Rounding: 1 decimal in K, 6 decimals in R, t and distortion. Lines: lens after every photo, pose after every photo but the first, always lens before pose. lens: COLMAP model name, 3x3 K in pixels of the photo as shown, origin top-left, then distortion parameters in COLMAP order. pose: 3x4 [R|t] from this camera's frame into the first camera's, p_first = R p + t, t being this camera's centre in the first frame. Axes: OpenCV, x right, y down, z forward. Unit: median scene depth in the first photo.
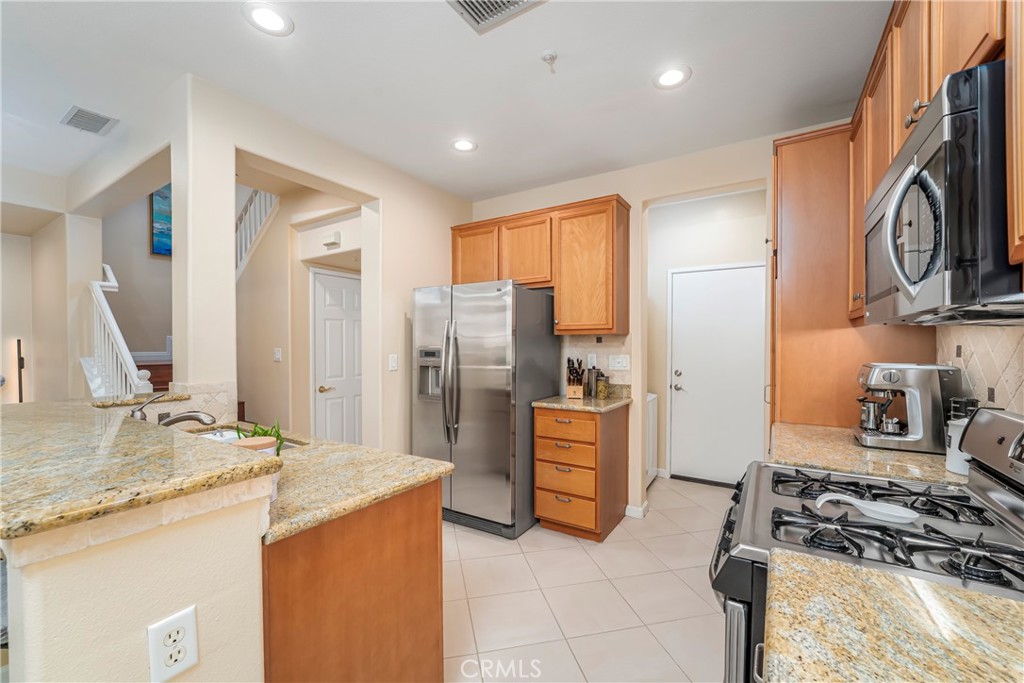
lens RADIAL K [[418.3, 0, 513.8], [0, 418.3, 348.0], [0, 0, 1]] dist [-0.014435, 0.002293]
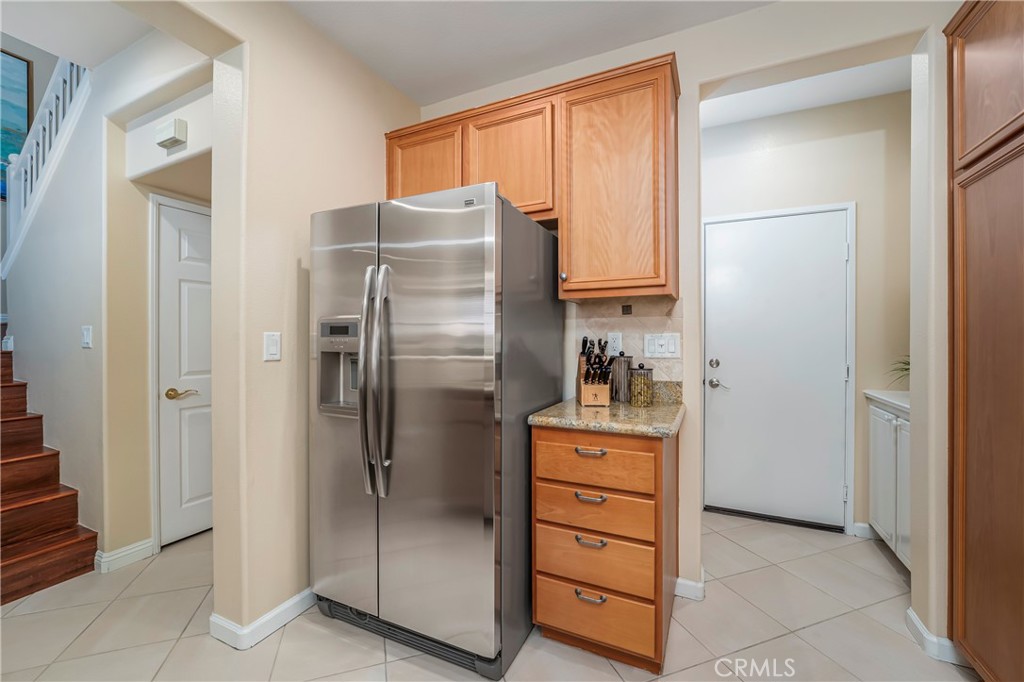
lens RADIAL K [[418.3, 0, 513.2], [0, 418.3, 341.8], [0, 0, 1]] dist [-0.014435, 0.002293]
pose [[0.993733, -0.001506, 0.111772, -0.035425], [0.001475, 0.999999, 0.000358, 0.029731], [-0.111772, -0.000191, 0.993734, 0.426897]]
